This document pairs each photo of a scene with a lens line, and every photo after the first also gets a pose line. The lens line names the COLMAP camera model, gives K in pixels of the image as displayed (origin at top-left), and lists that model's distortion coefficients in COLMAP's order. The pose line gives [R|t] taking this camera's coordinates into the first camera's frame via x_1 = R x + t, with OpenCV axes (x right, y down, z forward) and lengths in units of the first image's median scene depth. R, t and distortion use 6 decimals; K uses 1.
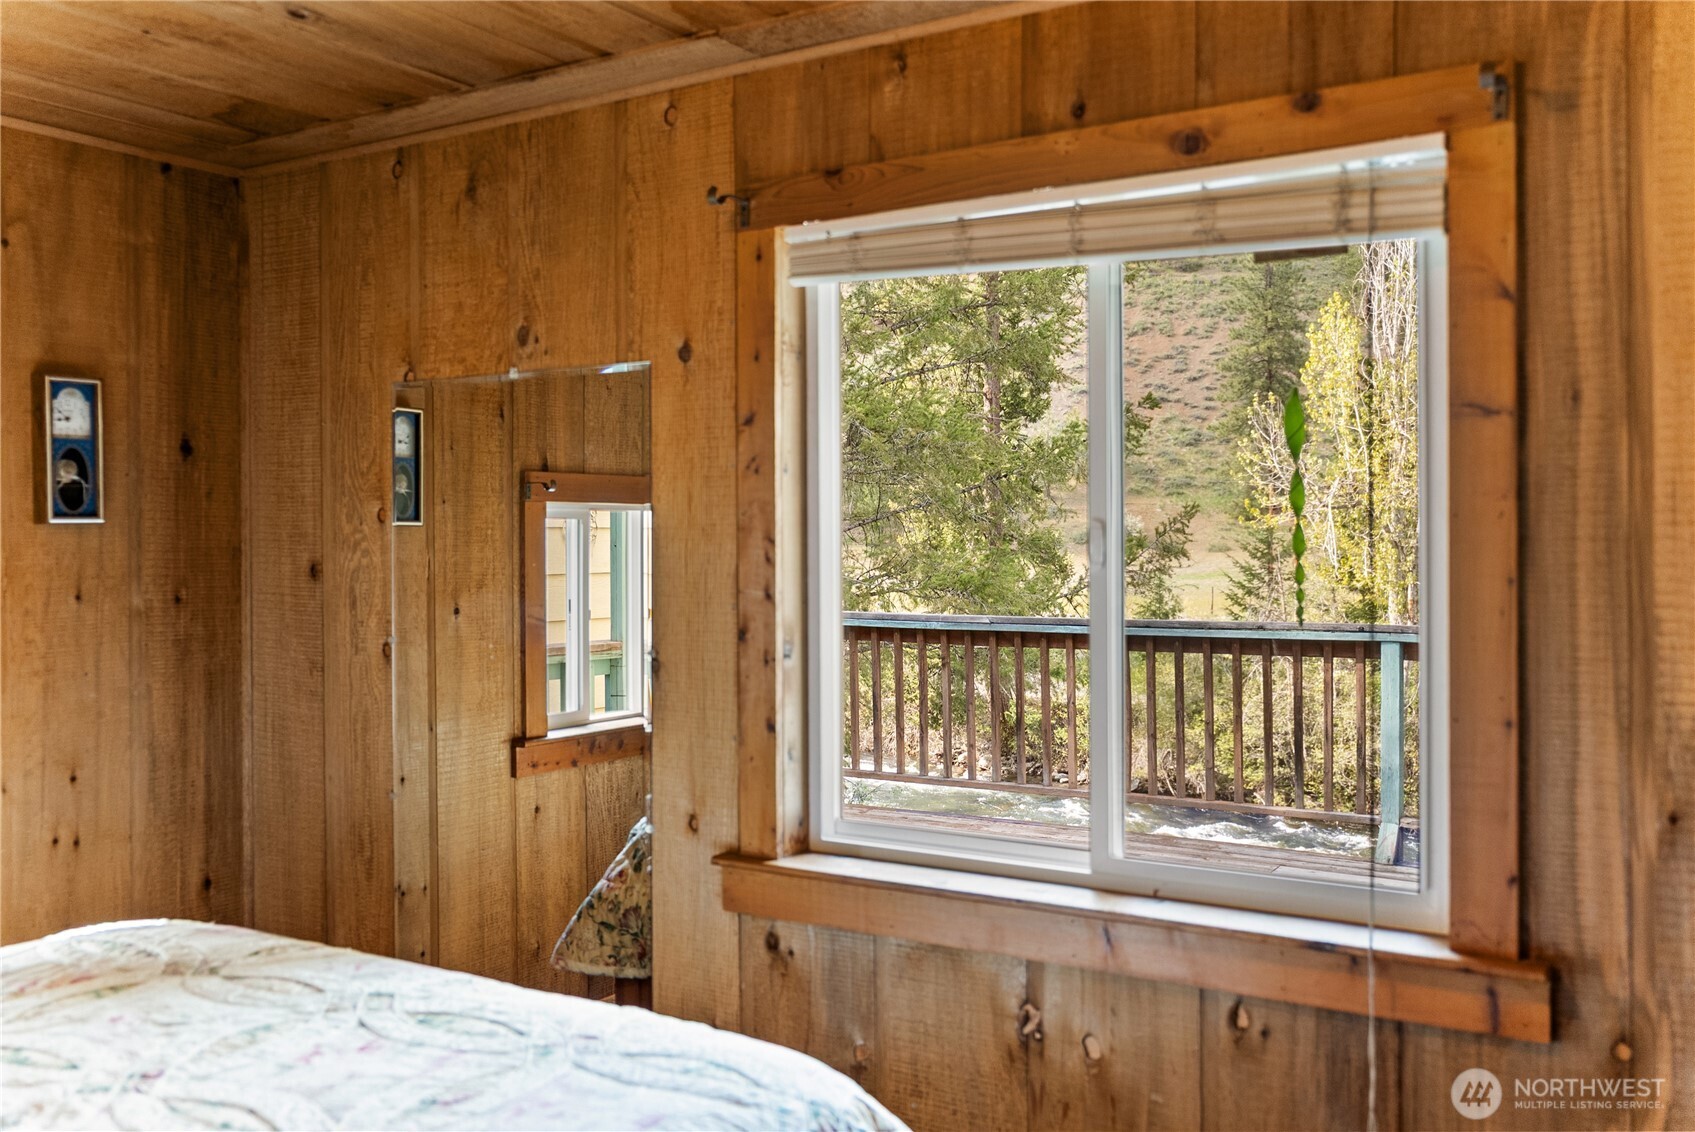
lens RADIAL K [[1509.9, 0, 856.1], [0, 1509.9, 550.8], [0, 0, 1]] dist [-0.029937, -0.000634]
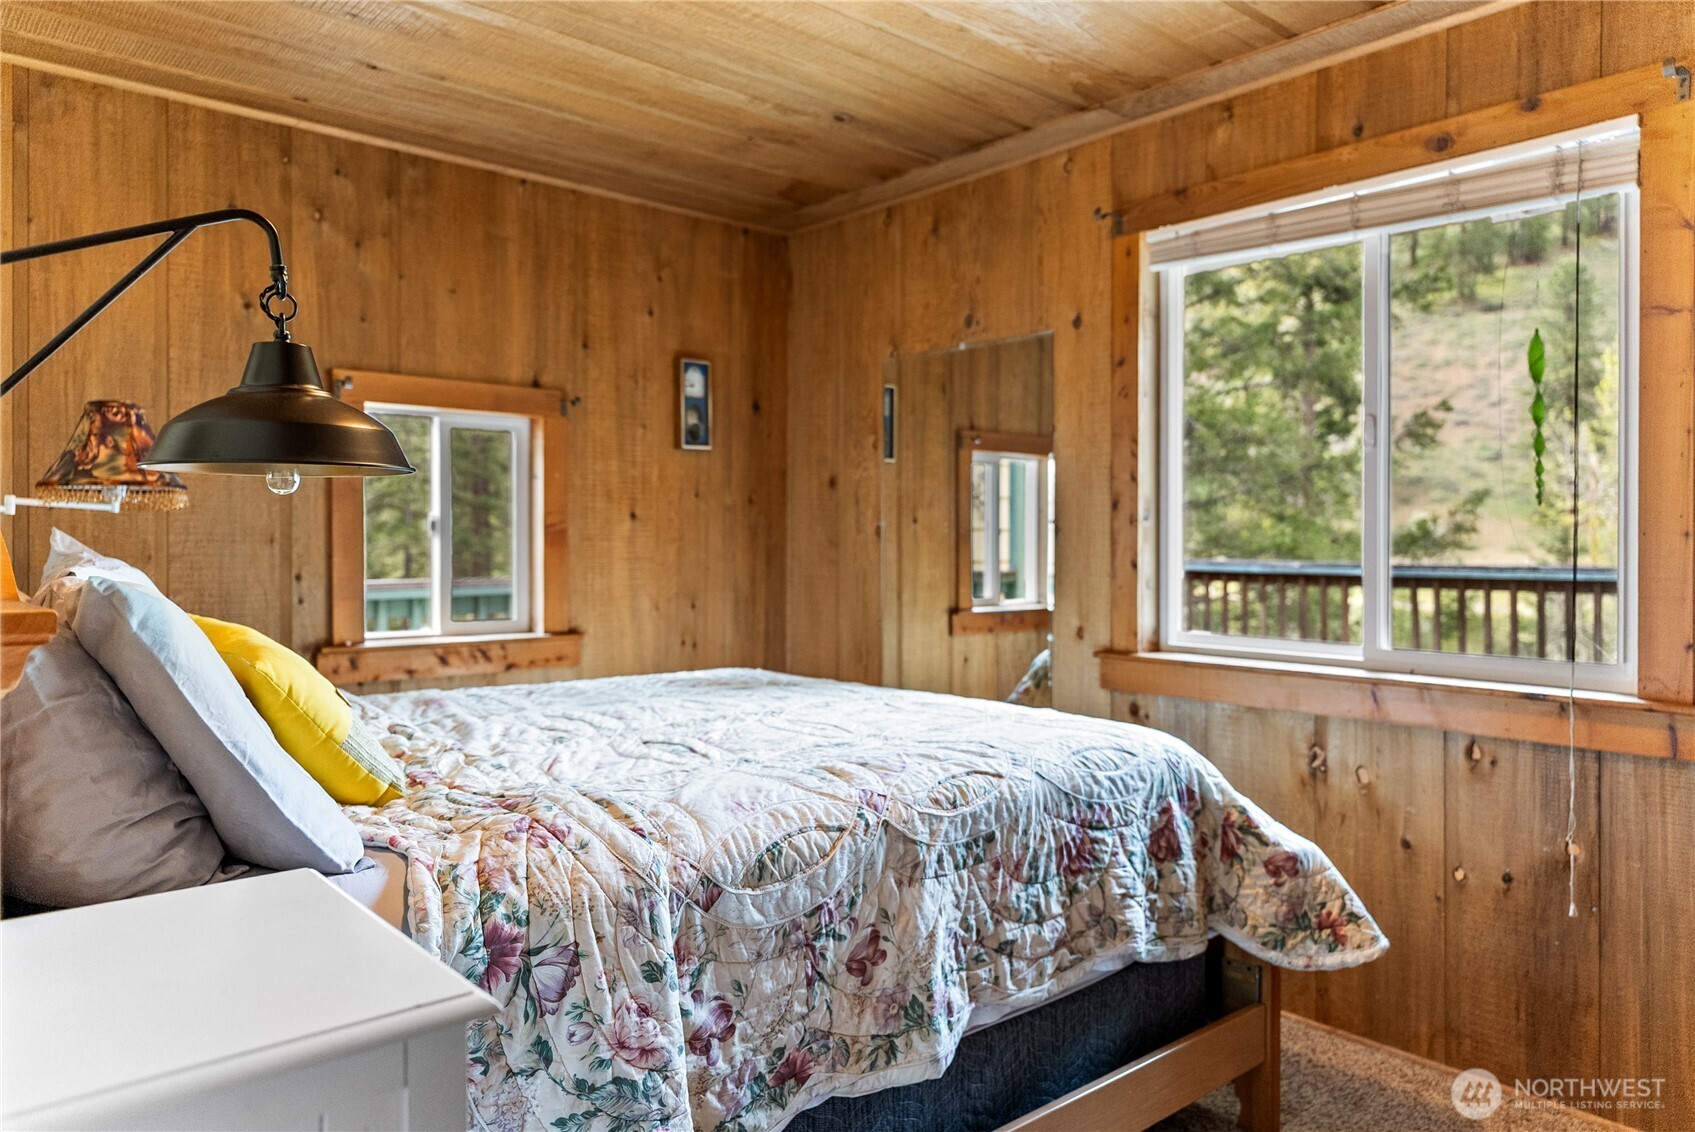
lens RADIAL K [[1152.2, 0, 832.7], [0, 1152.2, 549.6], [0, 0, 1]] dist [-0.005220, -0.007970]
pose [[0.954875, 0.007829, -0.296906, -0.003013], [-0.007513, 0.999969, 0.002206, 0.099280], [0.296914, 0.000124, 0.954904, -0.182967]]
